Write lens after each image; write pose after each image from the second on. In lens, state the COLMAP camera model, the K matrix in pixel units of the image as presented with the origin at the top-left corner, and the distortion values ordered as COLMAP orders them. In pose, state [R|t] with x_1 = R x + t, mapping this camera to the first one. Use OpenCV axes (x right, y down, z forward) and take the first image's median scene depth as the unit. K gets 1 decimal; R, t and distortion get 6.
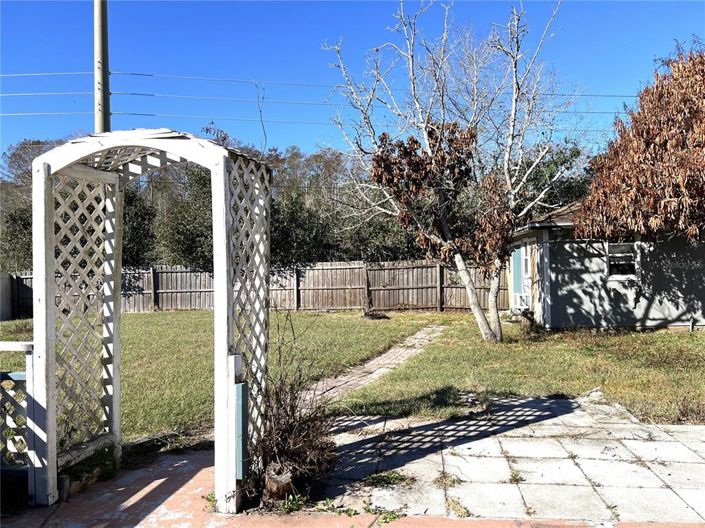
lens RADIAL K [[531.5, 0, 352.5], [0, 531.5, 264.0], [0, 0, 1]] dist [0.055312, -0.067133]
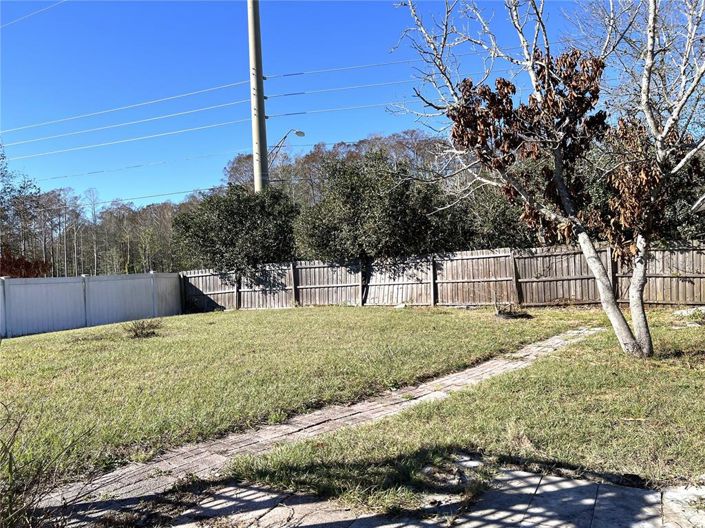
lens RADIAL K [[531.5, 0, 352.5], [0, 531.5, 264.0], [0, 0, 1]] dist [0.055312, -0.067133]
pose [[0.930981, -0.031718, -0.363688, 0.095025], [0.037279, 0.999271, 0.008279, 0.003379], [0.363160, -0.021265, 0.931484, 0.116144]]
